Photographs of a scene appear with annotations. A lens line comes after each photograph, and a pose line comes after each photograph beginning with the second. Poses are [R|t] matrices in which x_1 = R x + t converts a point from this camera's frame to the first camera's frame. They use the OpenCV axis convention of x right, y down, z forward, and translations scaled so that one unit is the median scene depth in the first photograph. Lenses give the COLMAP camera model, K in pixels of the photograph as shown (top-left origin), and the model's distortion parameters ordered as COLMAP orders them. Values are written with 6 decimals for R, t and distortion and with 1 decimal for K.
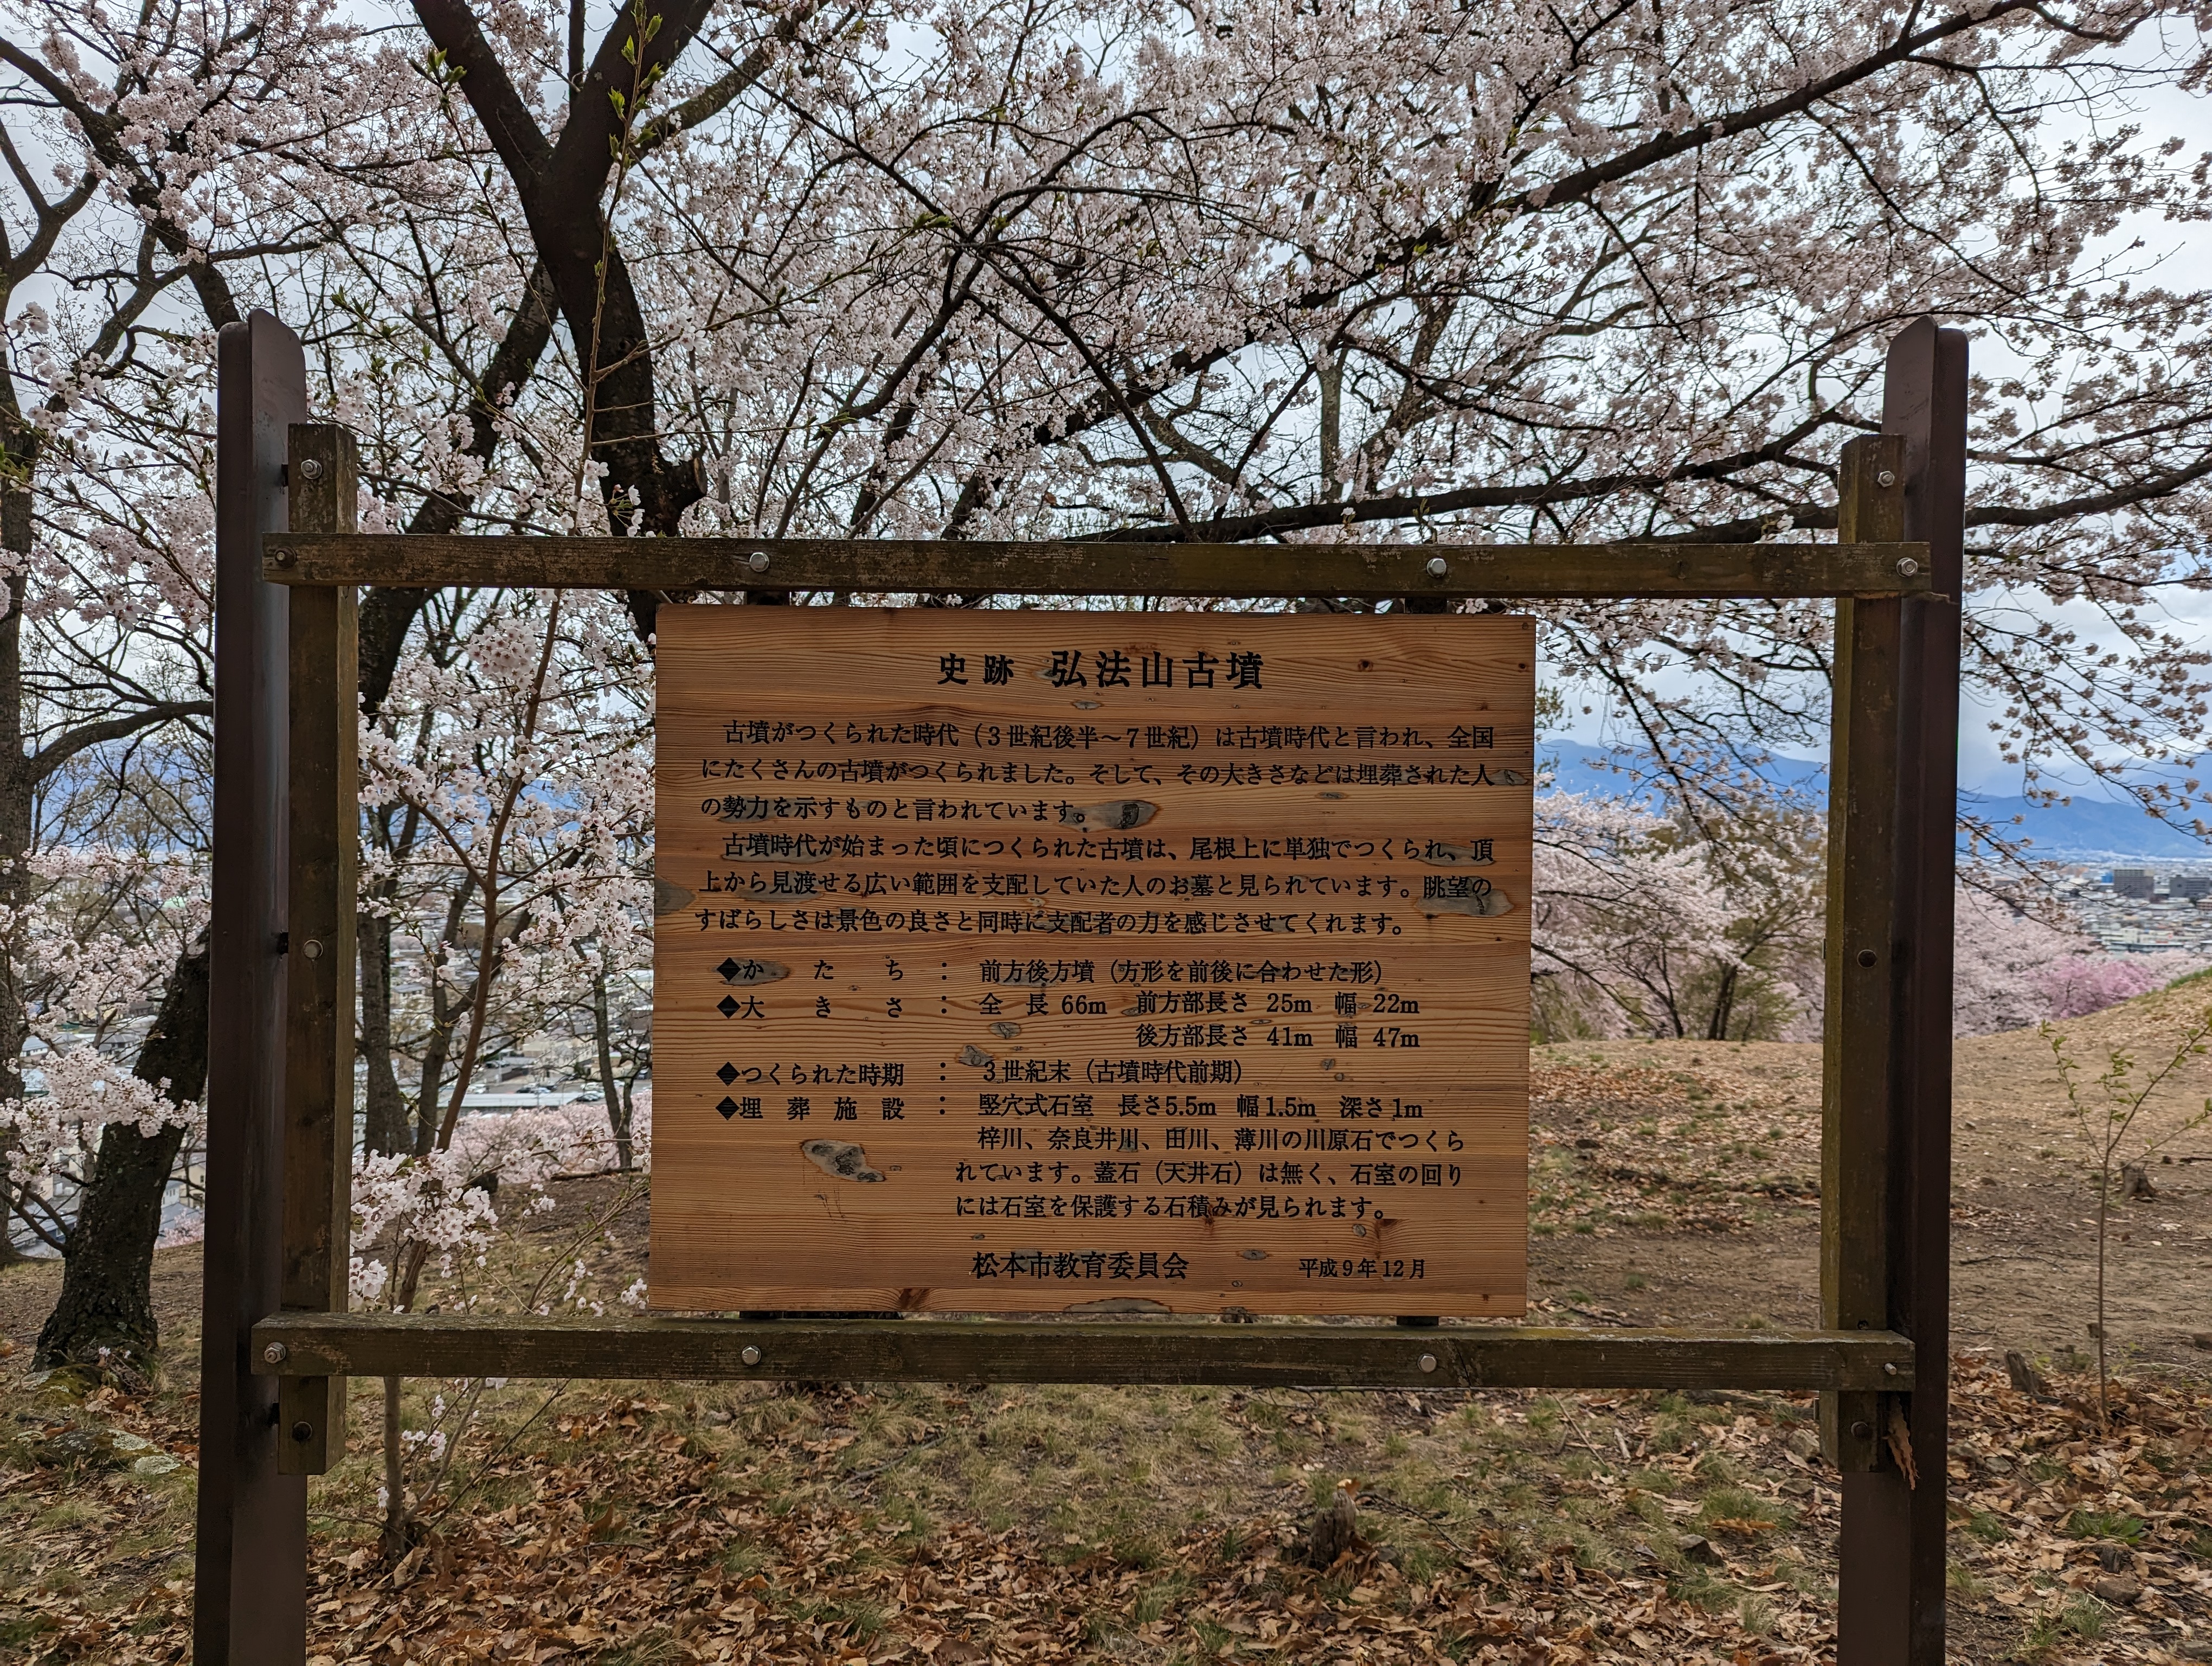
lens RADIAL K [[1557.8, 0, 1109.4], [0, 1557.8, 830.5], [0, 0, 1]] dist [0.009969, -0.002311]
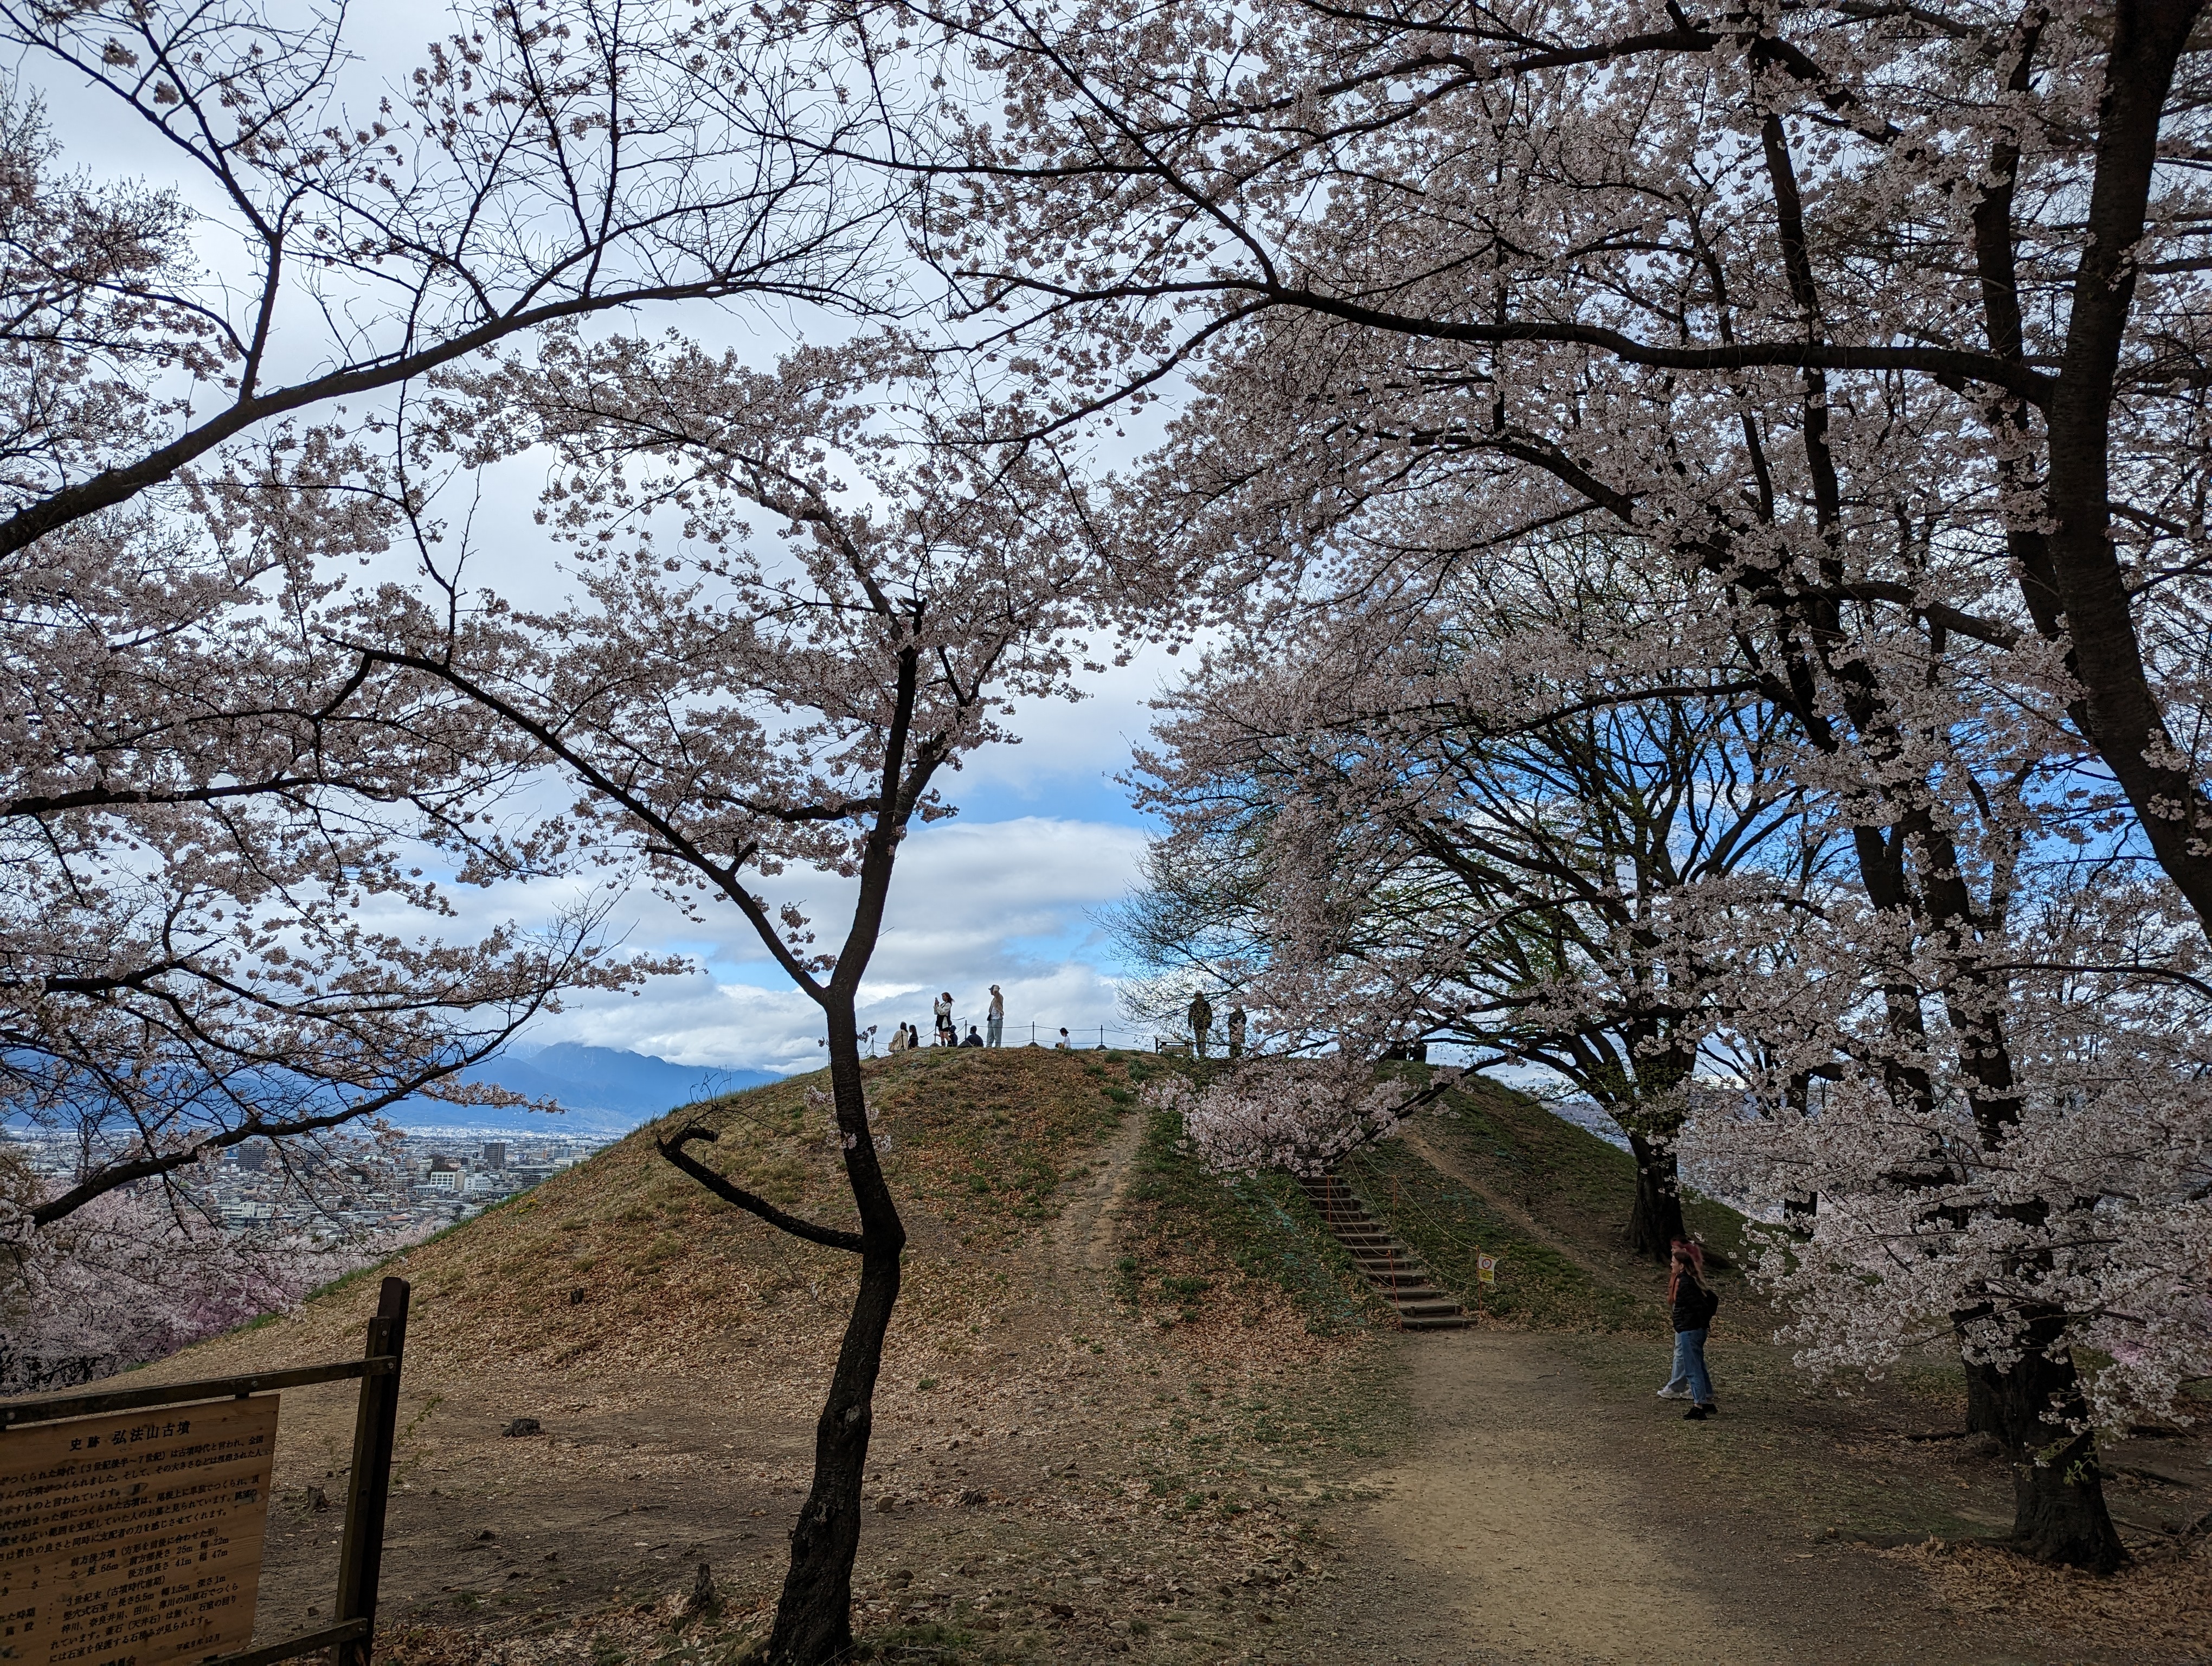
lens RADIAL K [[1557.8, 0, 1110.2], [0, 1557.8, 834.0], [0, 0, 1]] dist [0.009969, -0.002311]
pose [[0.485006, 0.169998, 0.857829, -1.738159], [-0.010243, 0.981961, -0.188806, -0.648440], [-0.874451, 0.082785, 0.477998, -1.951077]]
